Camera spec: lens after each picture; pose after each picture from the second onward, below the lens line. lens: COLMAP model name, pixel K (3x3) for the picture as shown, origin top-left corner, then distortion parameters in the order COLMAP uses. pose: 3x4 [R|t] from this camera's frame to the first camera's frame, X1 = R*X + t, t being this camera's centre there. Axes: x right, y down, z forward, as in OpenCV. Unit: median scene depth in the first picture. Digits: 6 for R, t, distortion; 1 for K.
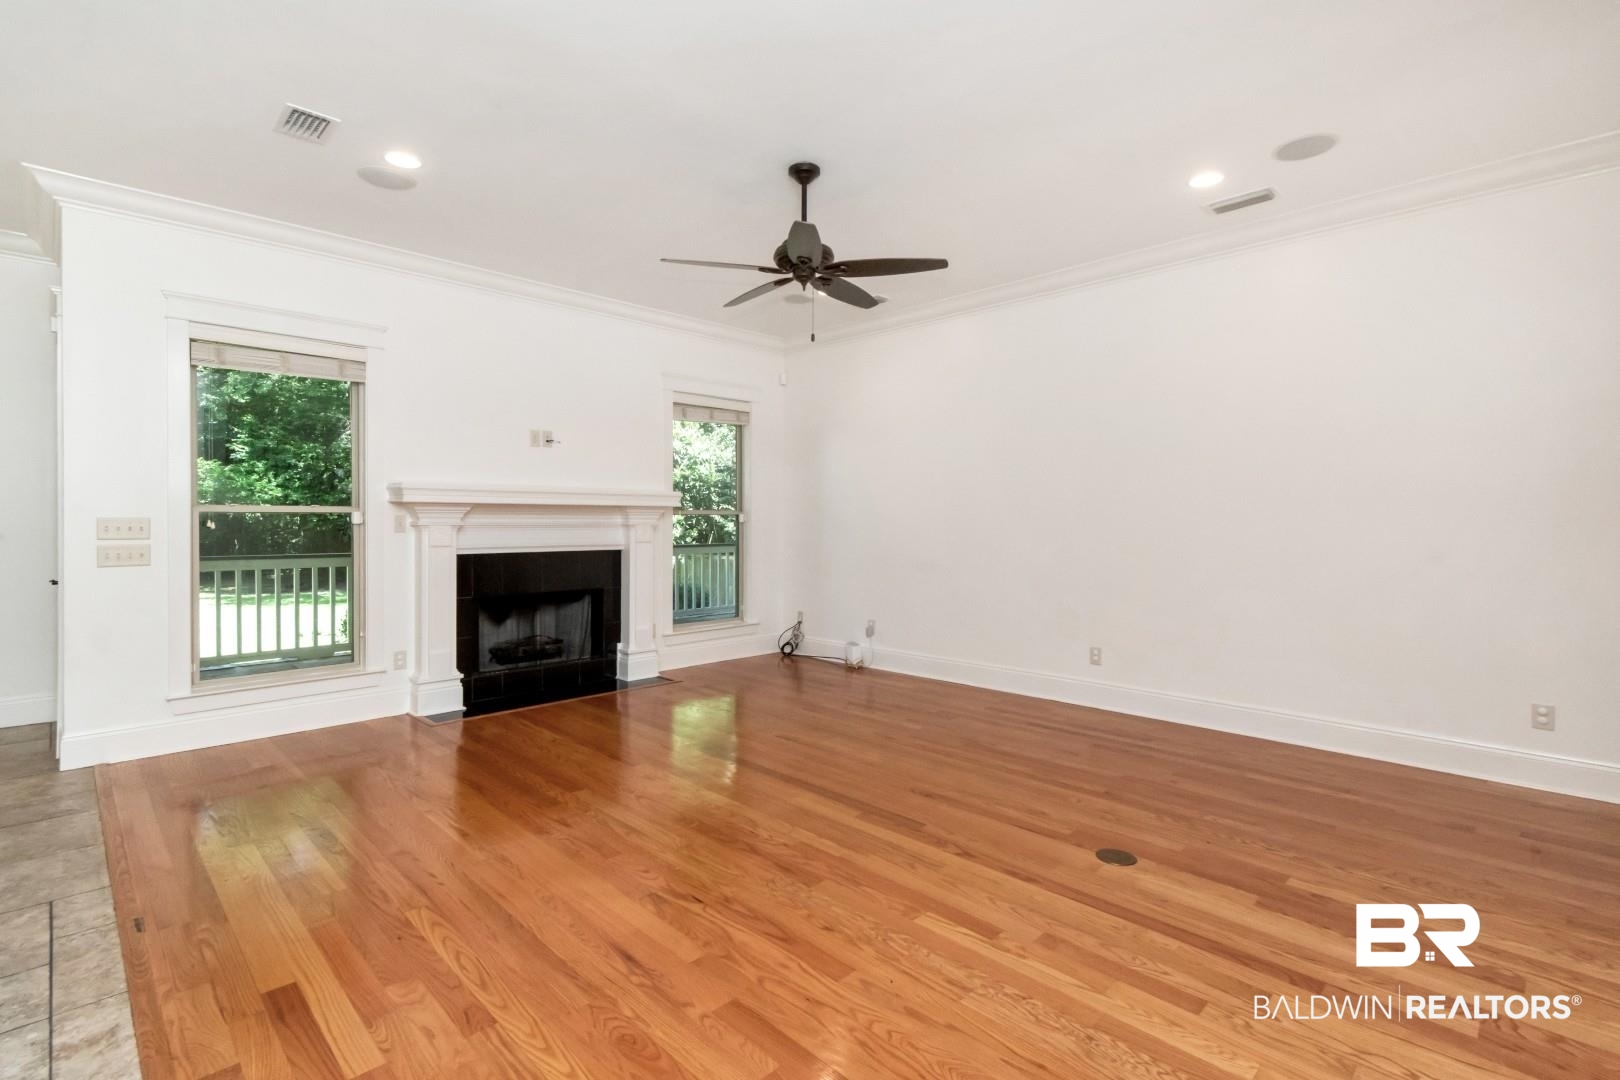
lens RADIAL K [[756.6, 0, 816.7], [0, 756.6, 523.4], [0, 0, 1]] dist [0.029801, 0.000674]
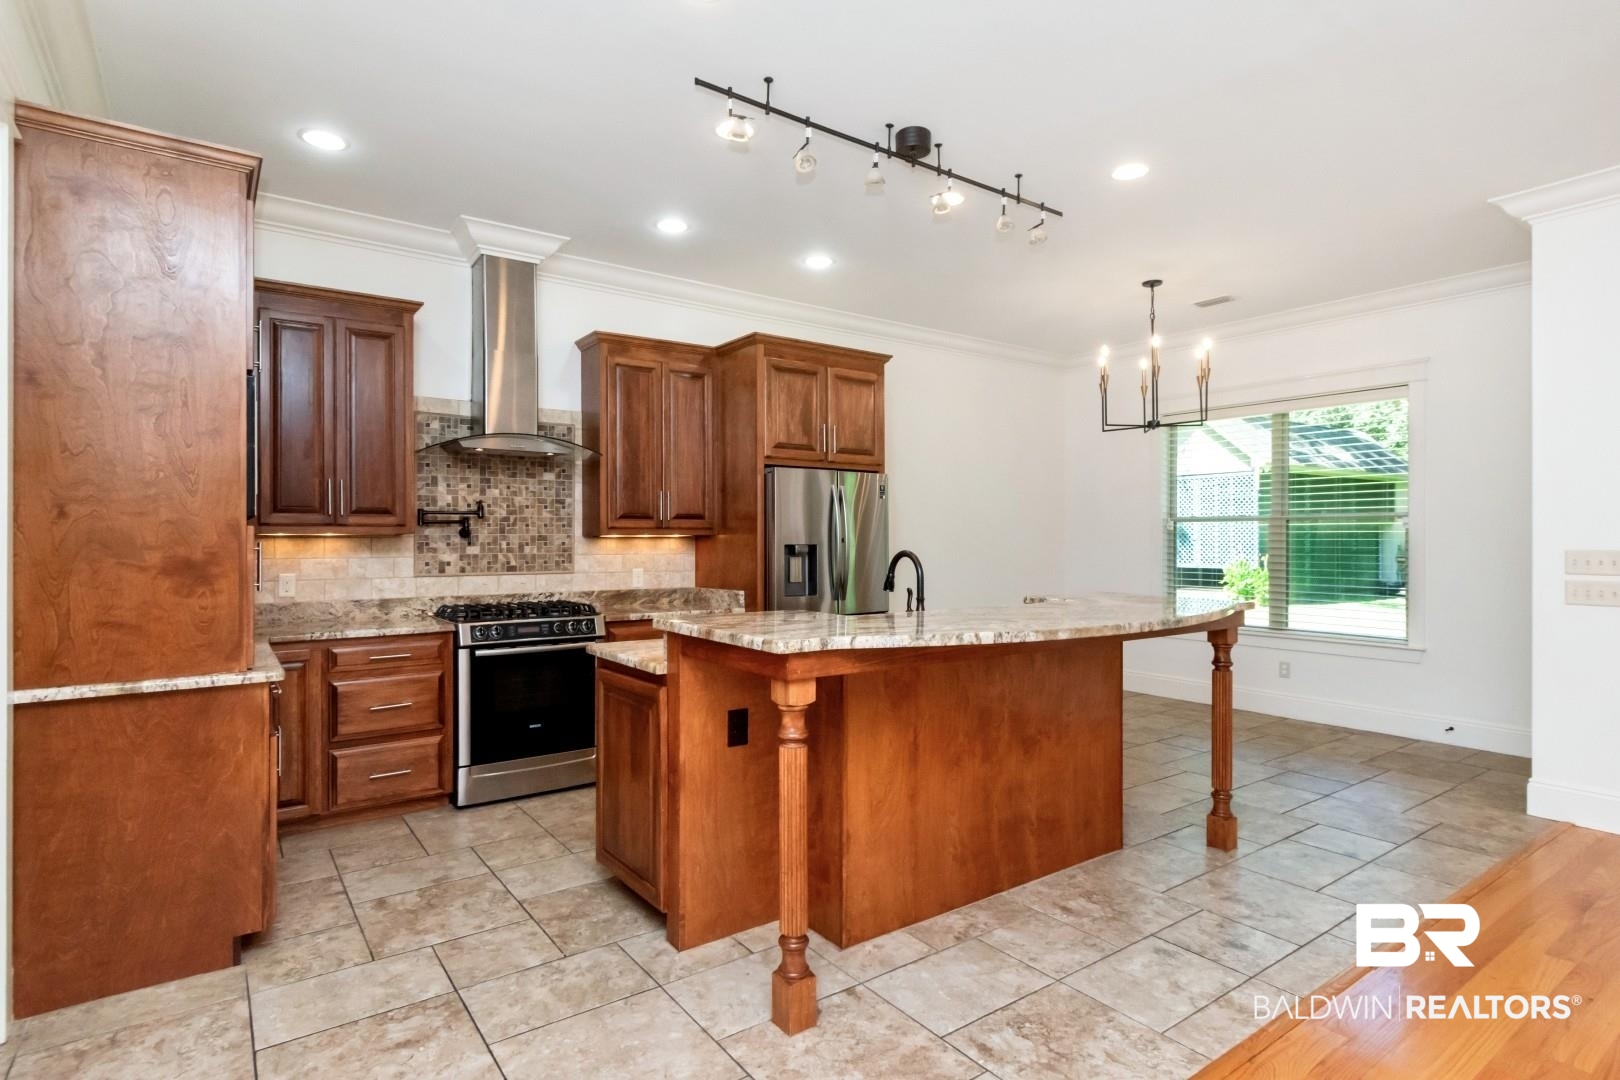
lens RADIAL K [[838.1, 0, 793.4], [0, 838.1, 539.1], [0, 0, 1]] dist [0.001736, -0.001257]
pose [[-0.159659, -0.007149, -0.987146, 0.142546], [-0.015215, 0.999873, -0.004781, -0.001136], [0.987055, 0.014256, -0.159747, 0.205820]]
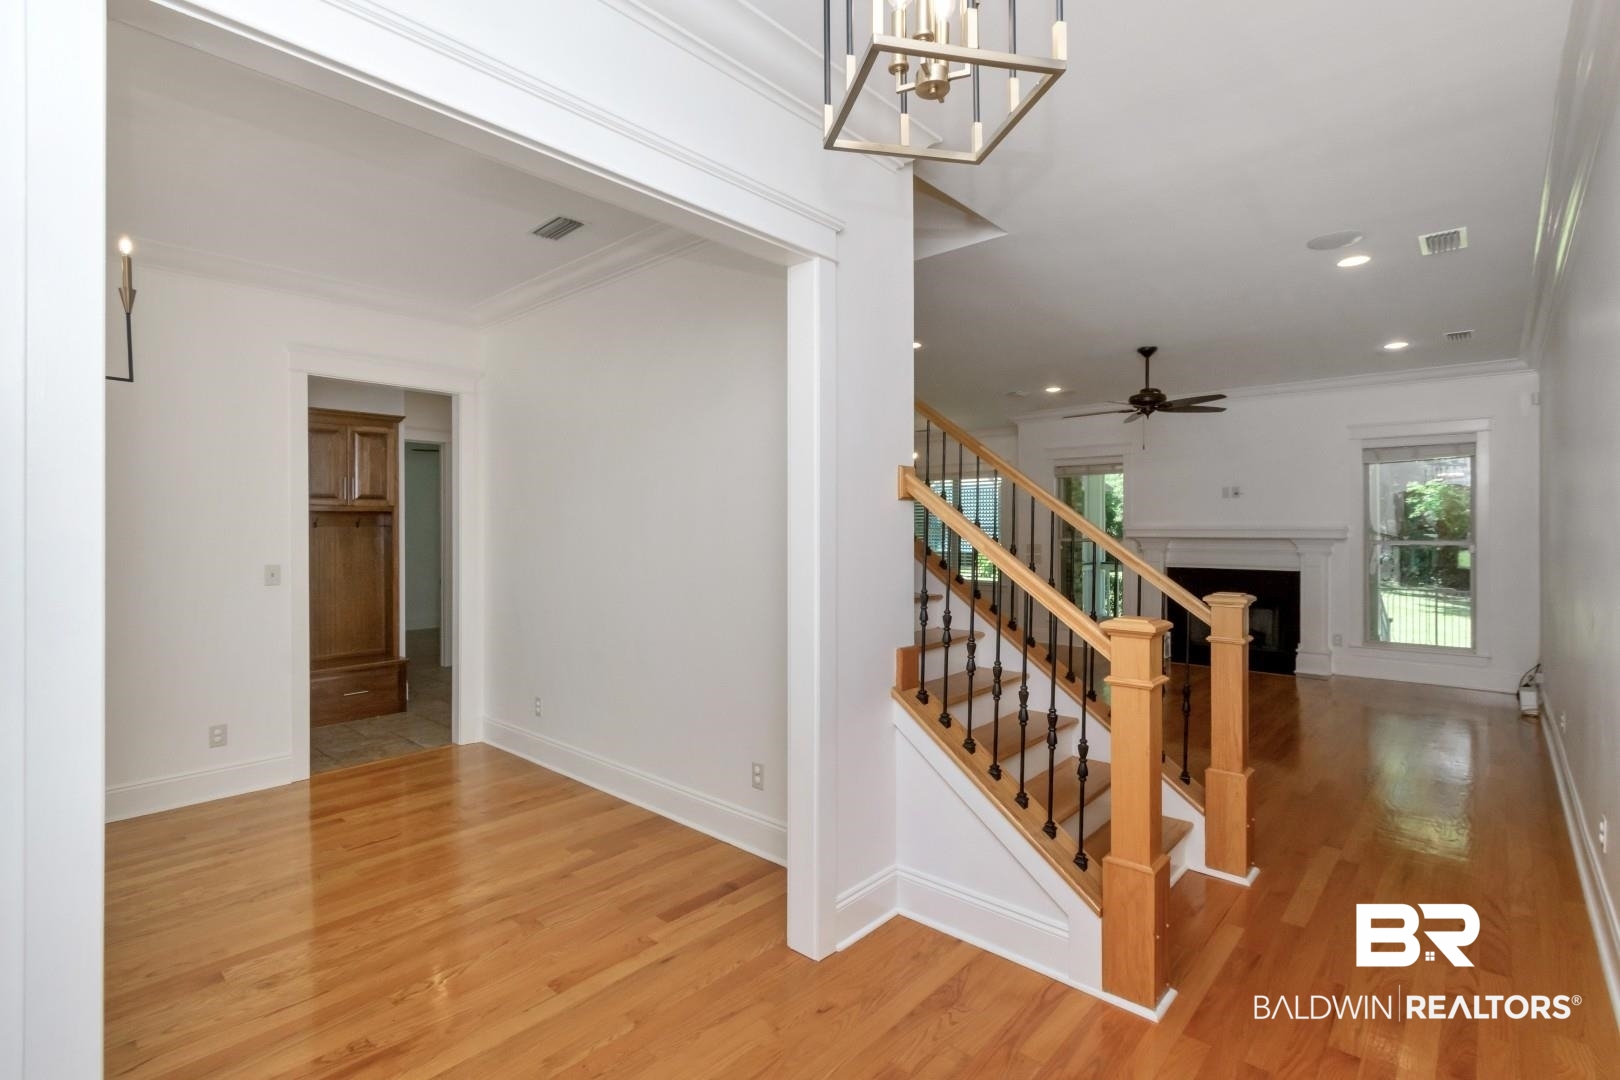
lens RADIAL K [[754.3, 0, 808.6], [0, 754.3, 531.3], [0, 0, 1]] dist [-0.009528, -0.000839]
pose [[0.046947, -0.004746, -0.998886, 1.182417], [-0.011955, 0.999914, -0.005313, -0.019977], [0.998826, 0.012191, 0.046887, 0.120277]]
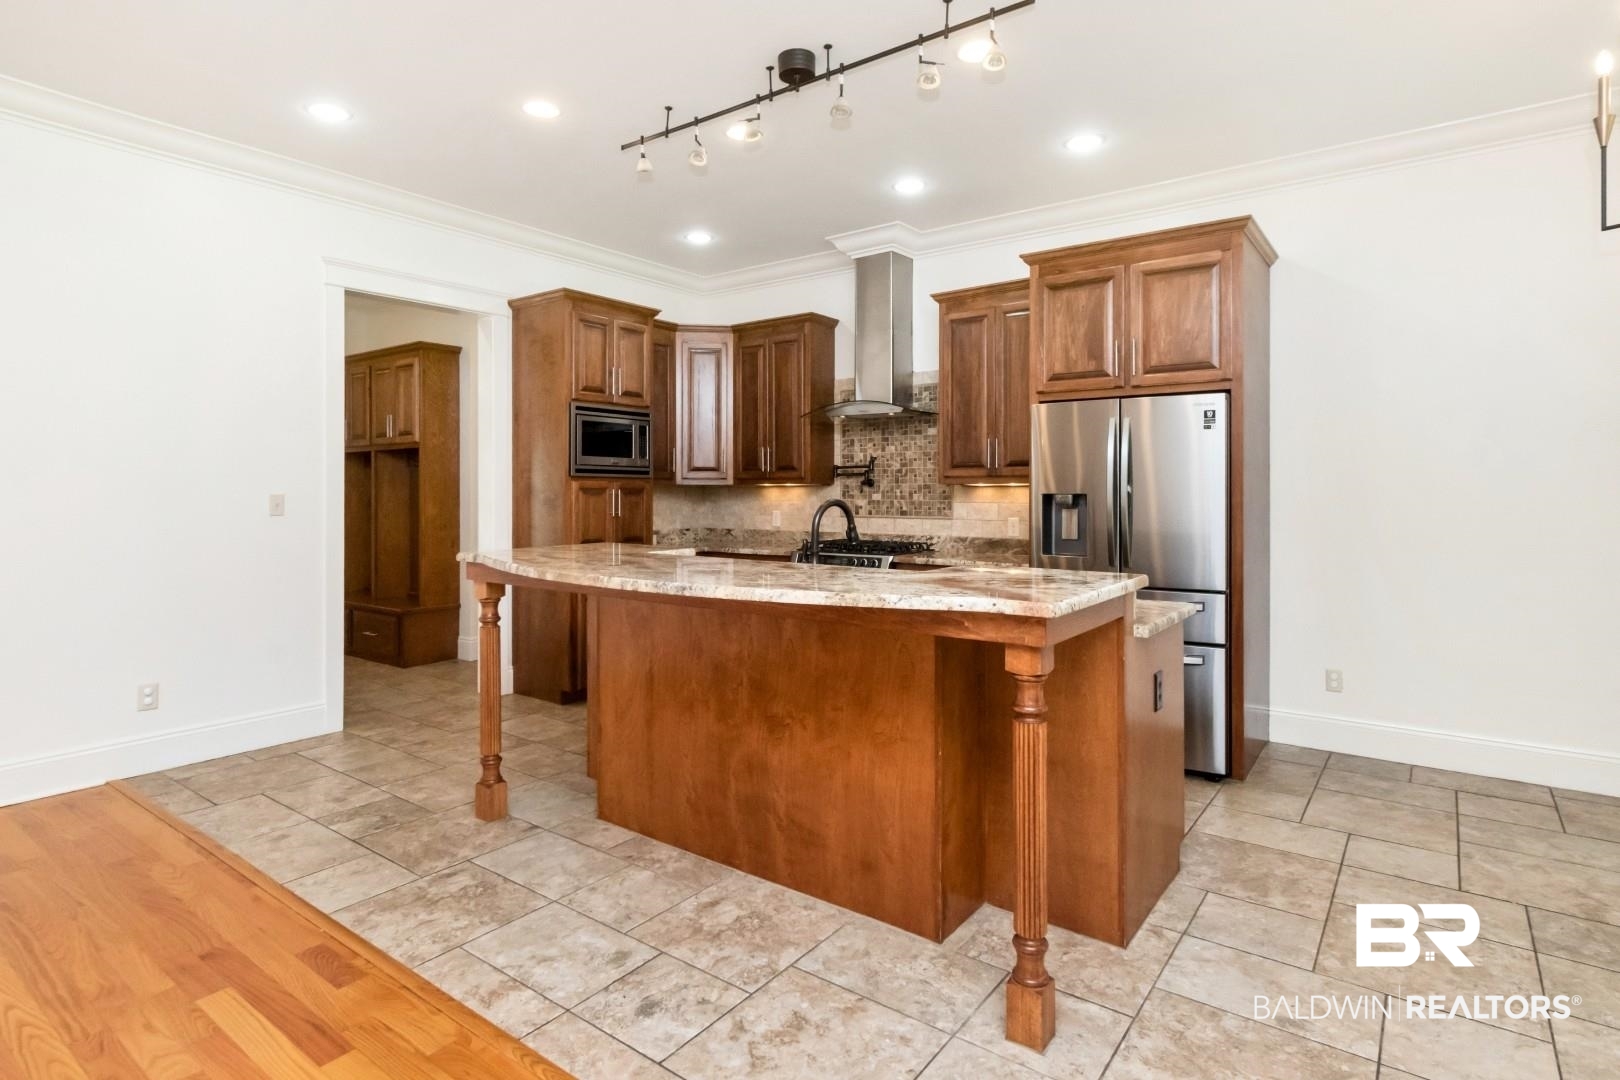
lens RADIAL K [[838.1, 0, 799.1], [0, 838.1, 493.0], [0, 0, 1]] dist [0.001736, -0.001257]
pose [[-0.989517, -0.006280, -0.144282, -0.436539], [-0.008918, 0.999805, 0.017645, -0.012073], [0.144143, 0.018746, -0.989379, 0.811748]]
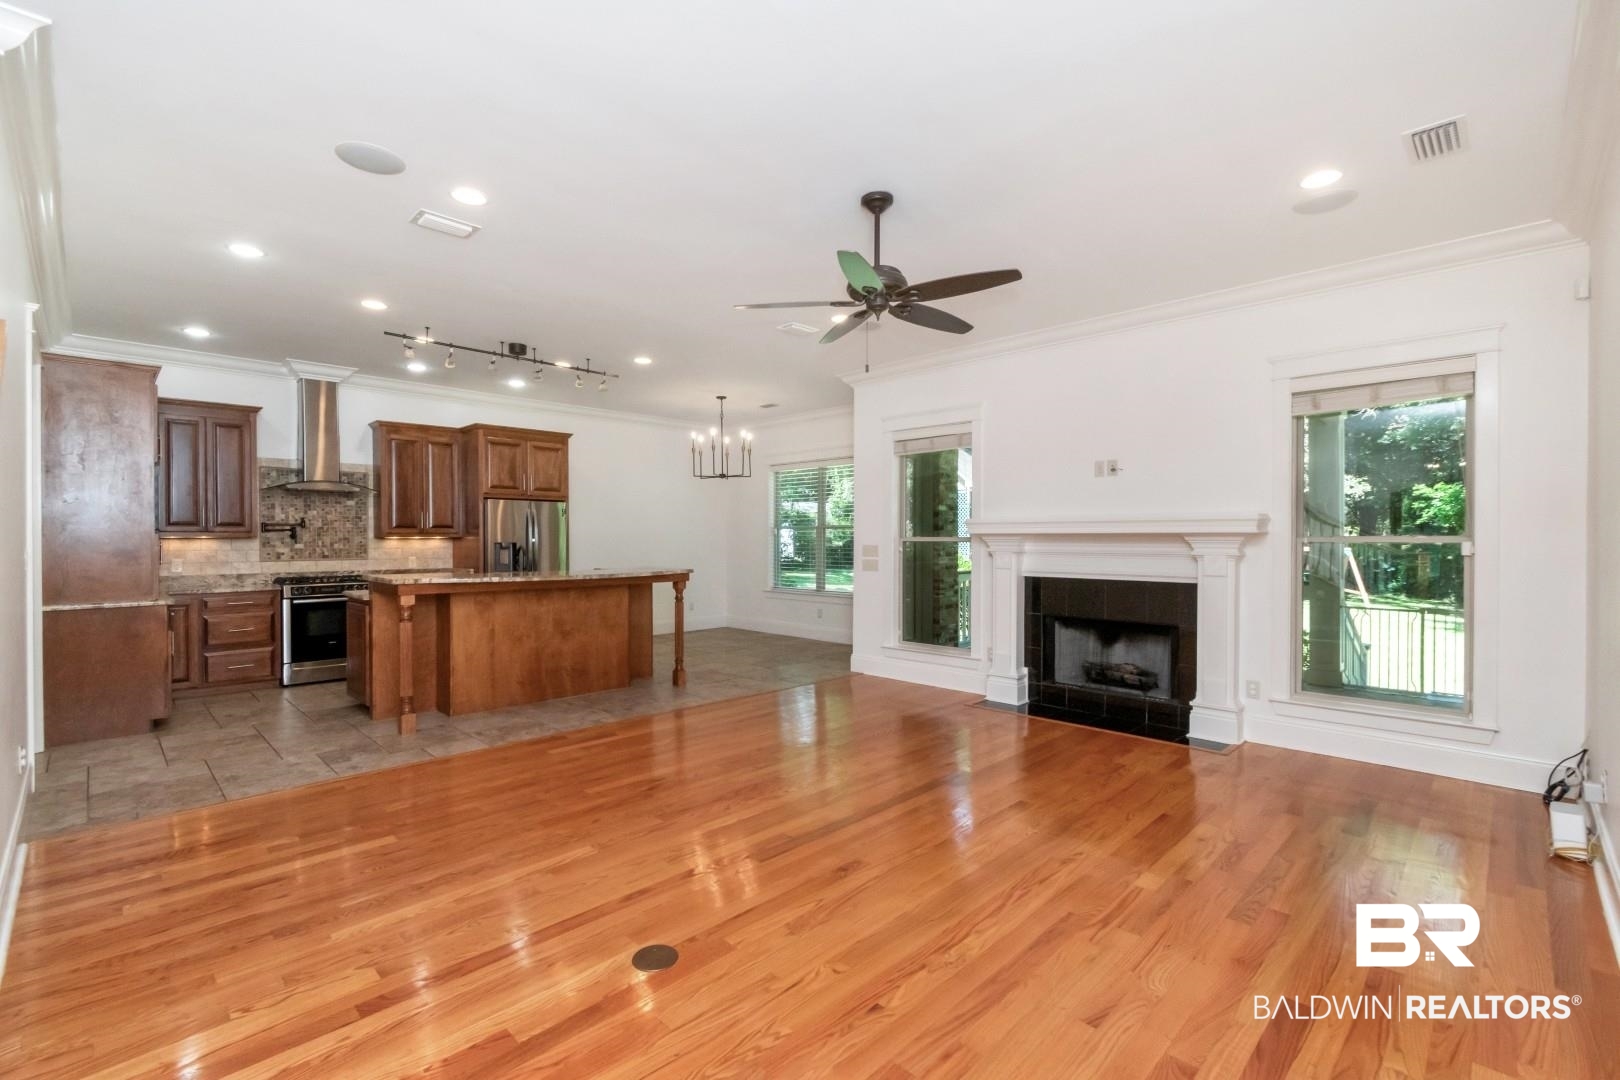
lens RADIAL K [[719.2, 0, 807.3], [0, 719.2, 545.4], [0, 0, 1]] dist [0.005167, -0.003331]
pose [[0.013134, 0.001237, -0.999913, 0.663979], [-0.013804, 0.999904, 0.001056, -0.004162], [0.999818, 0.013789, 0.013150, 0.652738]]
